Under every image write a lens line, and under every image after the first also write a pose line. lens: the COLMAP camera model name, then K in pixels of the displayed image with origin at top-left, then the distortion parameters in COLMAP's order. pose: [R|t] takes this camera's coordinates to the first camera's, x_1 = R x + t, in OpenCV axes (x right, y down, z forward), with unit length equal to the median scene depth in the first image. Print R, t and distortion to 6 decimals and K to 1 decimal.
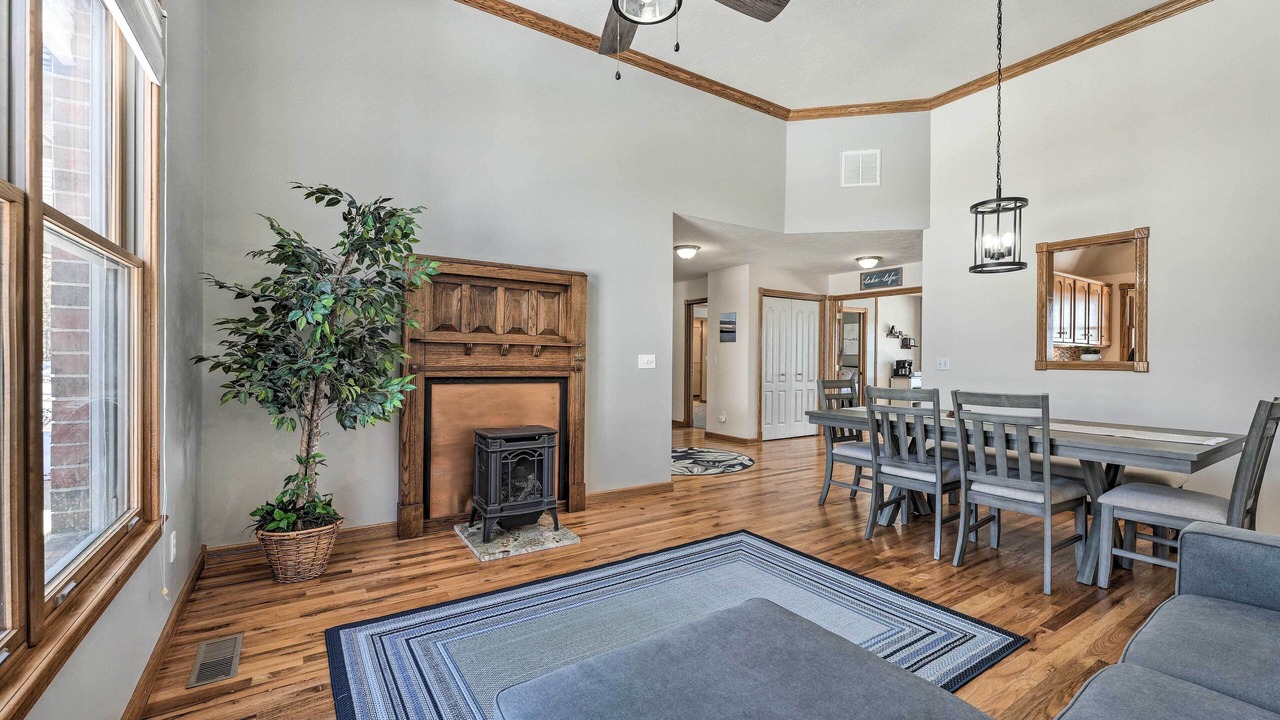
lens RADIAL K [[528.3, 0, 638.9], [0, 528.3, 362.4], [0, 0, 1]] dist [0.000340, 0.000000]
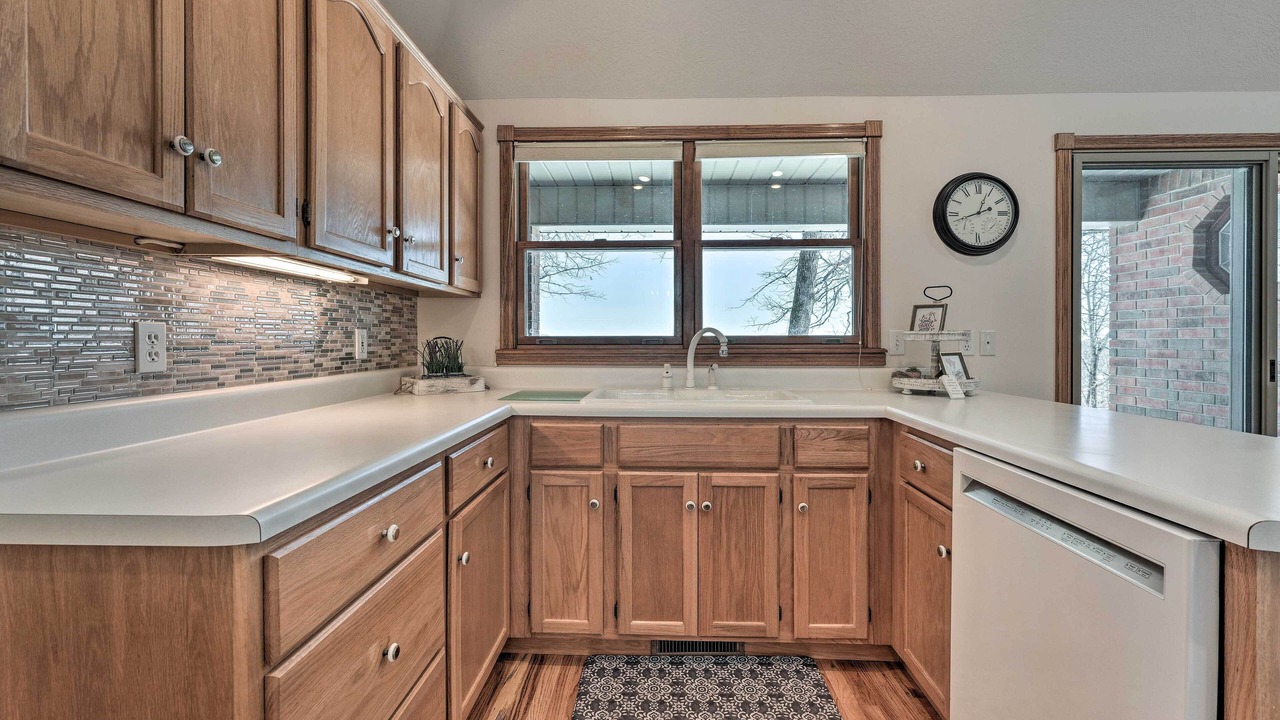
lens RADIAL K [[528.3, 0, 640.3], [0, 528.3, 348.6], [0, 0, 1]] dist [0.000340, 0.000000]
pose [[0.582186, -0.012340, 0.812962, 0.676169], [0.006128, 0.999923, 0.010789, 0.002512], [-0.813033, -0.001299, 0.582216, 0.715839]]
